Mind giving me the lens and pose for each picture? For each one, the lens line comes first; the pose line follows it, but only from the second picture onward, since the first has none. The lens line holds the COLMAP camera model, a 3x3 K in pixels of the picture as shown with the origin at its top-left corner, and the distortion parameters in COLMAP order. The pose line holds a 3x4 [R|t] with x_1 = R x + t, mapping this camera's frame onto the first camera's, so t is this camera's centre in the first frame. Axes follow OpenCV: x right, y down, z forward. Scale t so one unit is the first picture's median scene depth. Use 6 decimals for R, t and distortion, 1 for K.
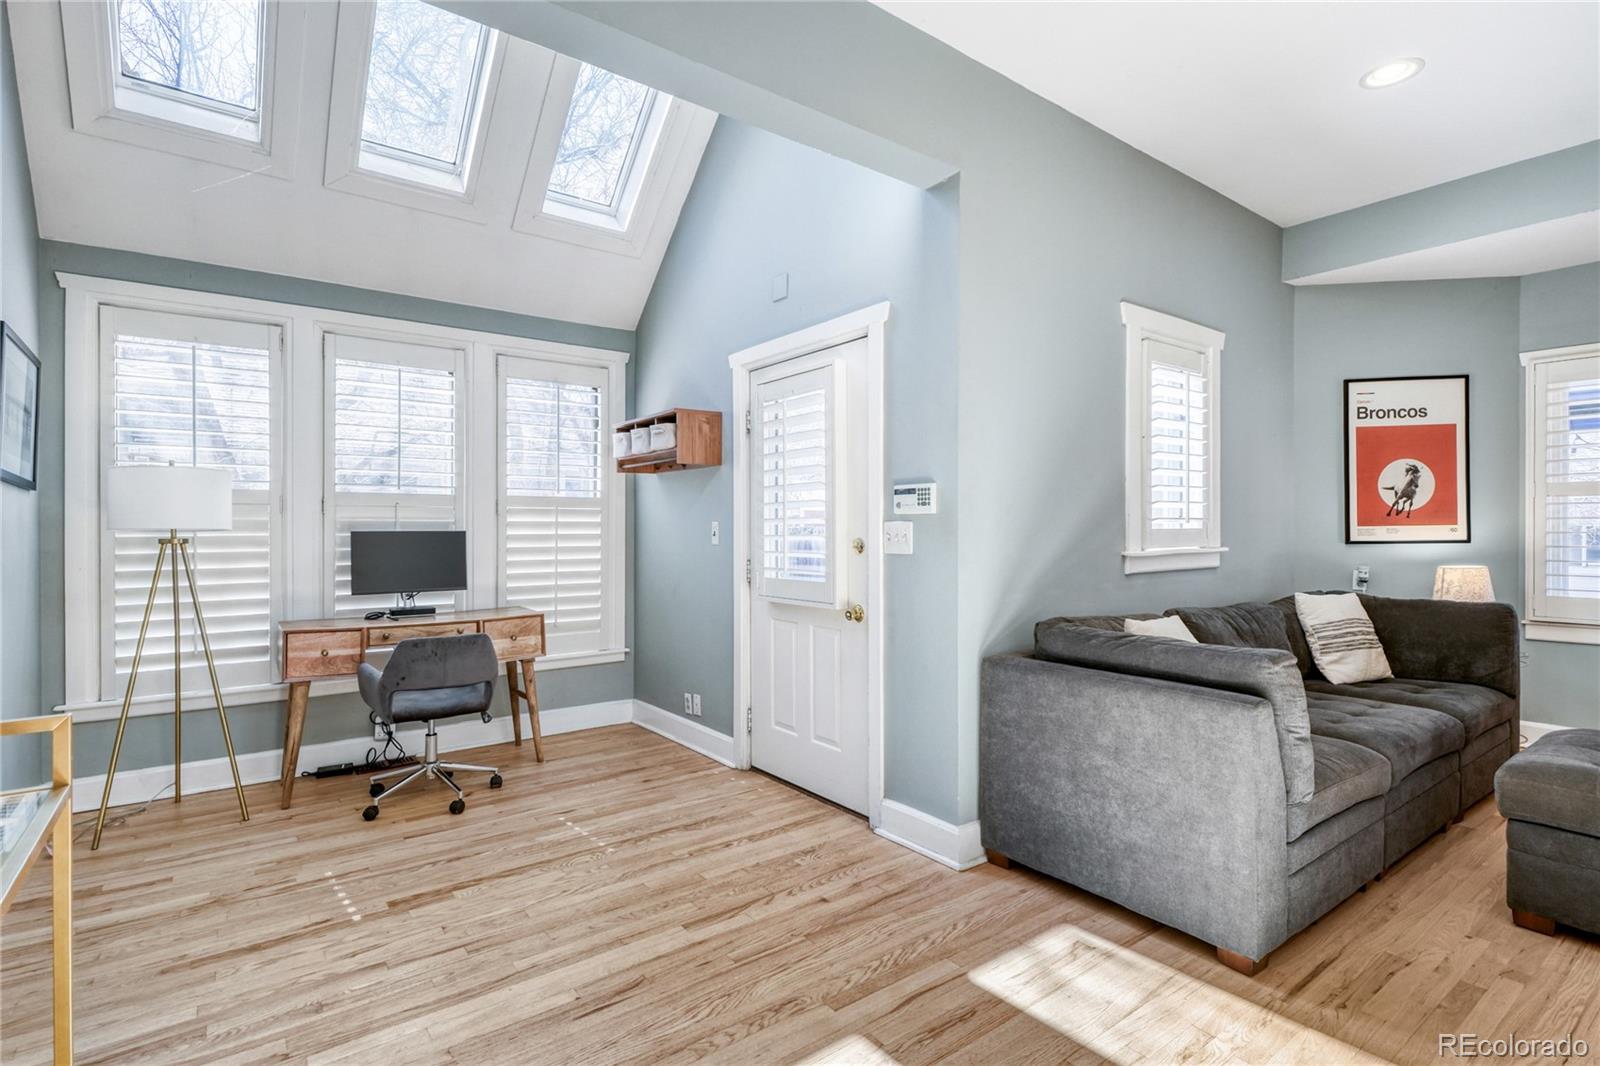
lens RADIAL K [[777.9, 0, 806.1], [0, 777.9, 536.0], [0, 0, 1]] dist [-0.001779, -0.001759]
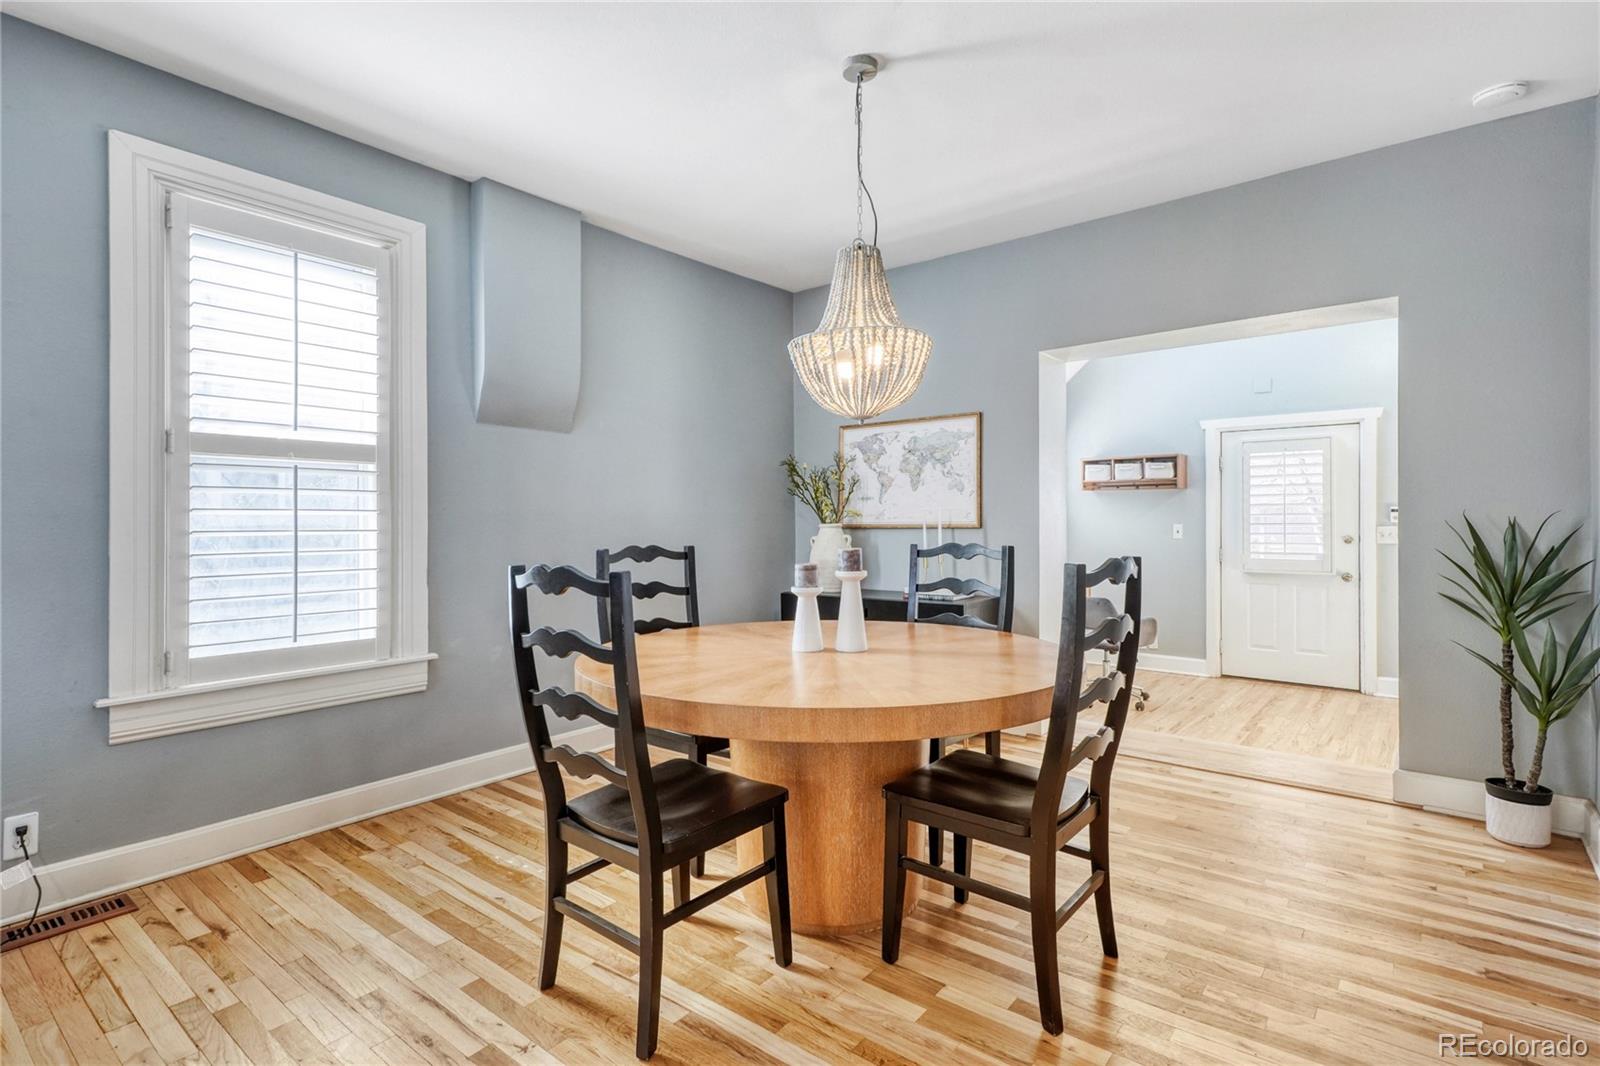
lens RADIAL K [[776.7, 0, 787.3], [0, 776.7, 516.2], [0, 0, 1]] dist [0.015060, -0.000868]
pose [[0.972929, 0.004987, 0.231051, -1.358626], [-0.002331, 0.999928, -0.011765, -0.013301], [-0.231094, 0.010908, 0.972870, -0.386459]]
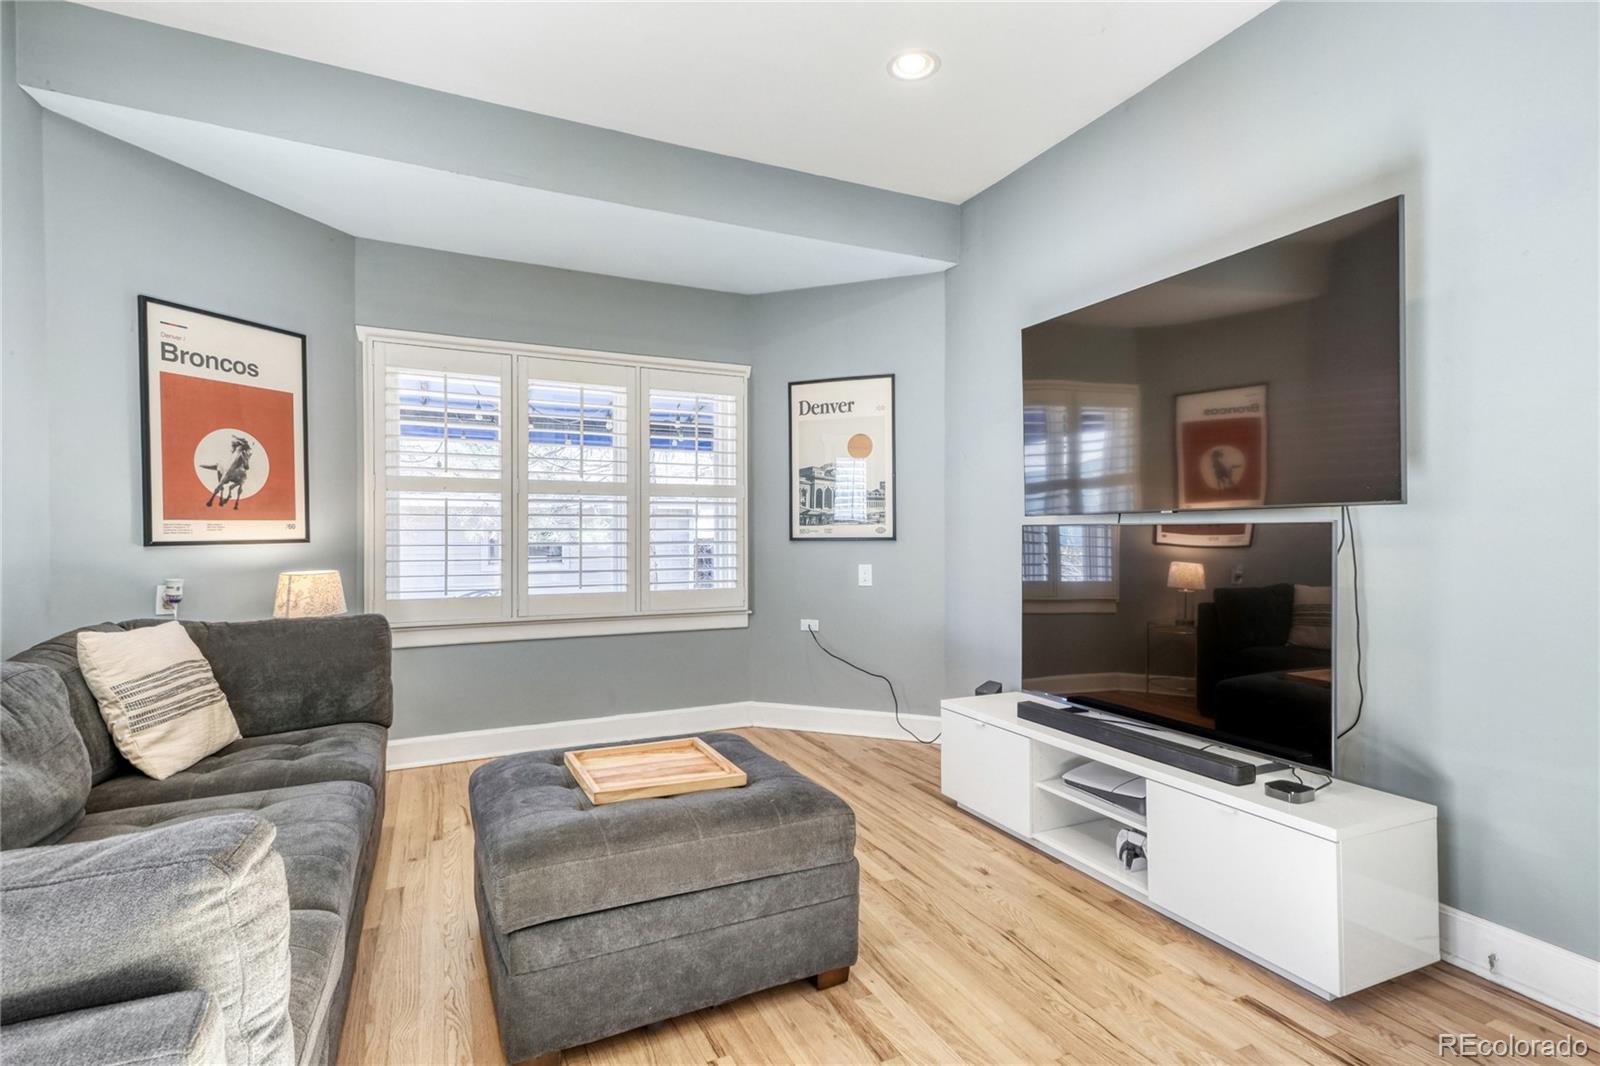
lens RADIAL K [[776.5, 0, 800.0], [0, 776.5, 533.0], [0, 0, 1]] dist [0.039899, -0.000552]
pose [[0.201328, 0.003874, 0.979516, 0.166310], [0.011787, 0.999910, -0.006377, 0.011285], [-0.979453, 0.012829, 0.201265, 0.366926]]
